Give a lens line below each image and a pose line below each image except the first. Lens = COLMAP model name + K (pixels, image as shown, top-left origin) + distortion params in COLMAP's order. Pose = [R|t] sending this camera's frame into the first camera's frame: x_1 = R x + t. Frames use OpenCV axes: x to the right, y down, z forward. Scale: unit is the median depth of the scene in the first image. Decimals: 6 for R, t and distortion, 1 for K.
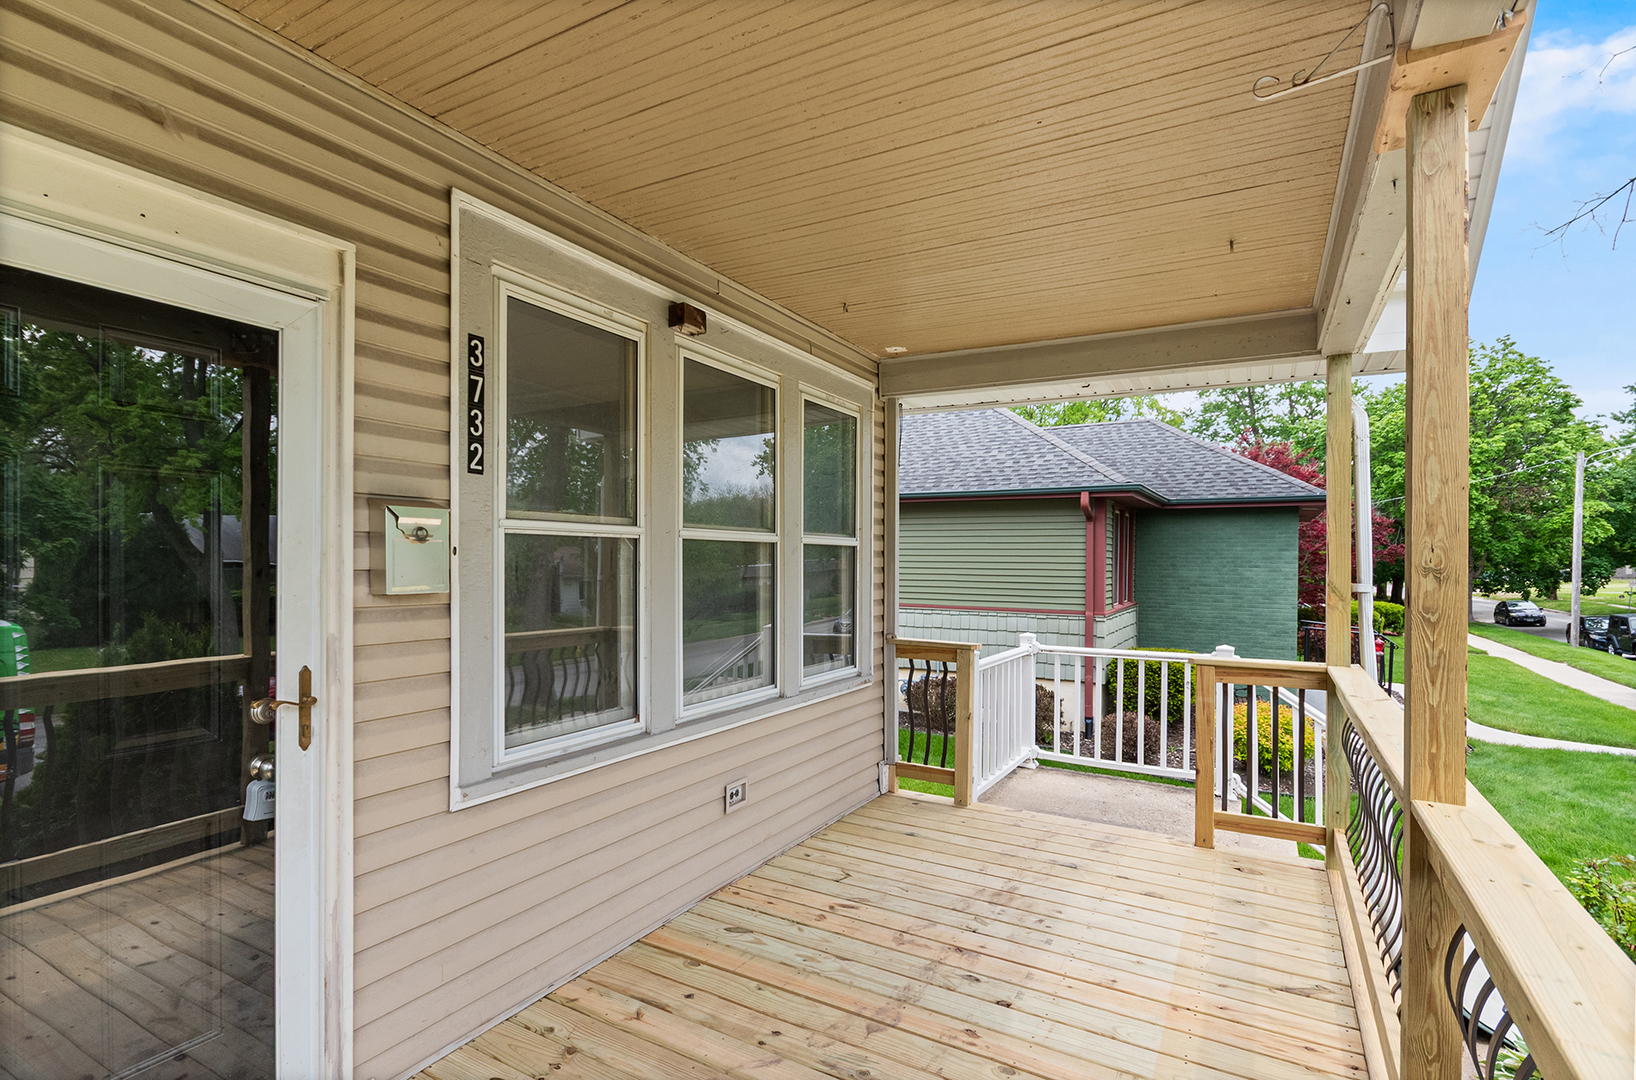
lens RADIAL K [[792.6, 0, 813.9], [0, 792.6, 551.2], [0, 0, 1]] dist [-0.004750, -0.000633]
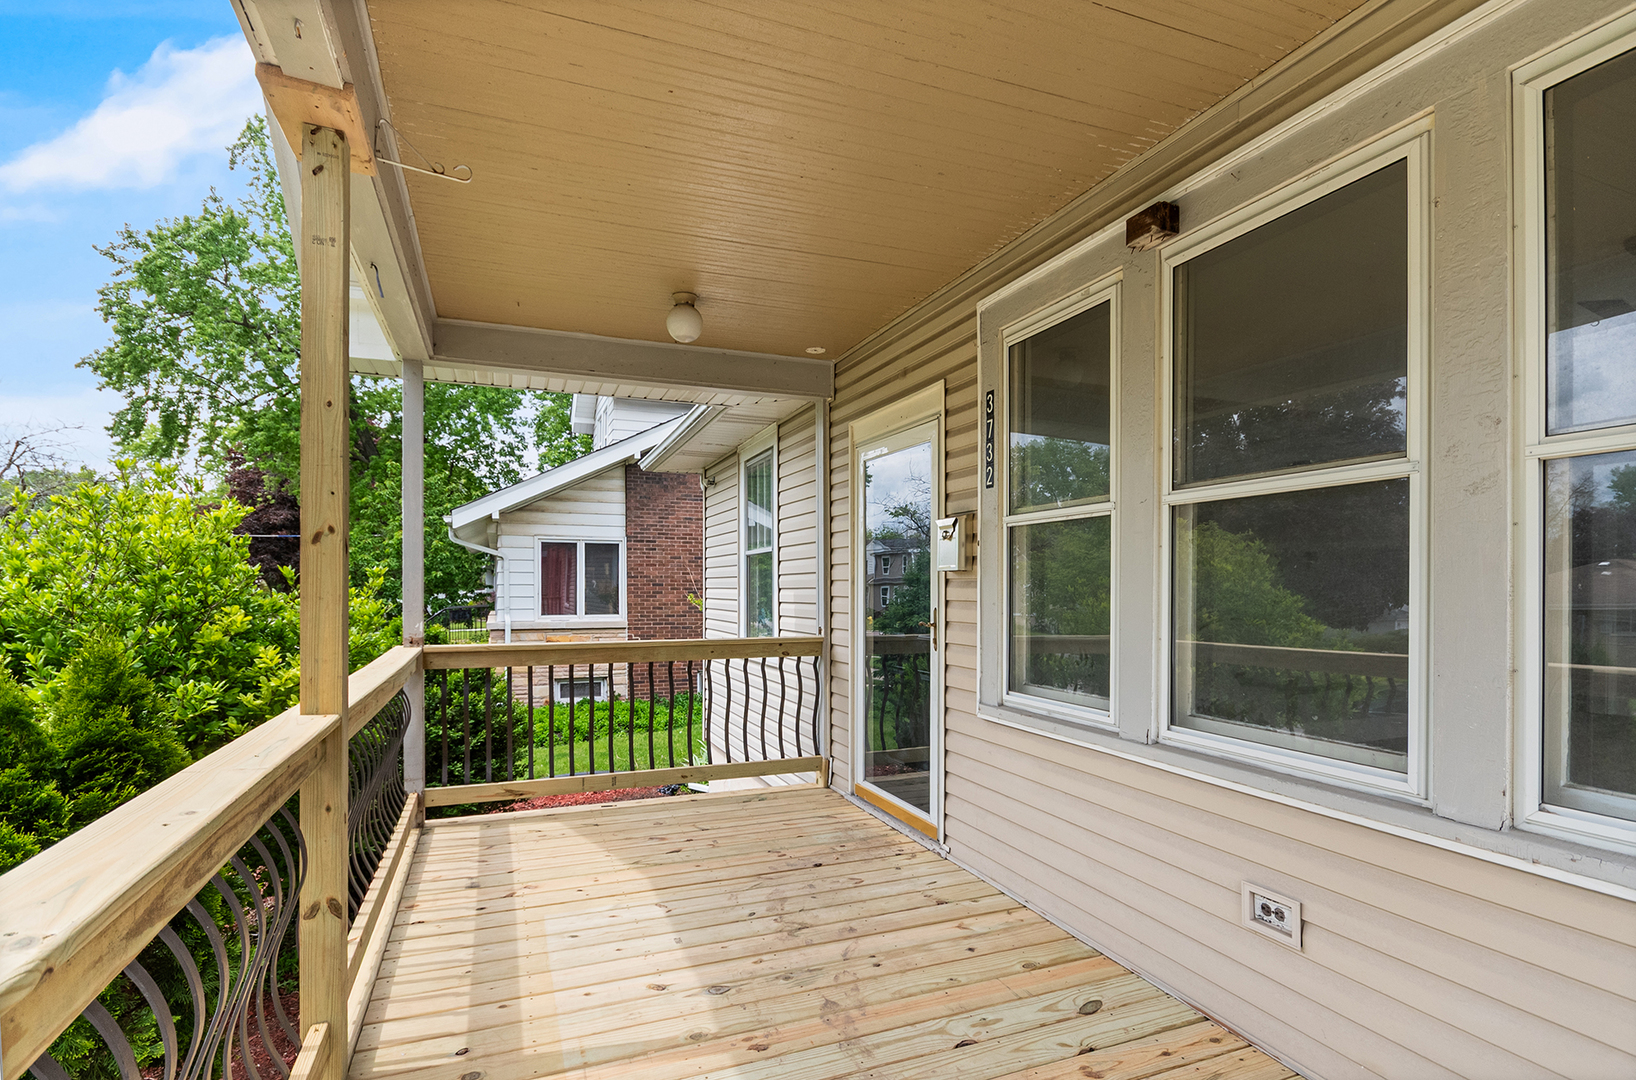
lens RADIAL K [[792.6, 0, 810.2], [0, 792.6, 589.7], [0, 0, 1]] dist [-0.004750, -0.000633]
pose [[-0.634223, -0.008486, -0.773104, 0.795704], [-0.001524, 0.999952, -0.009725, 0.090241], [0.773149, -0.004990, -0.634205, 1.494633]]
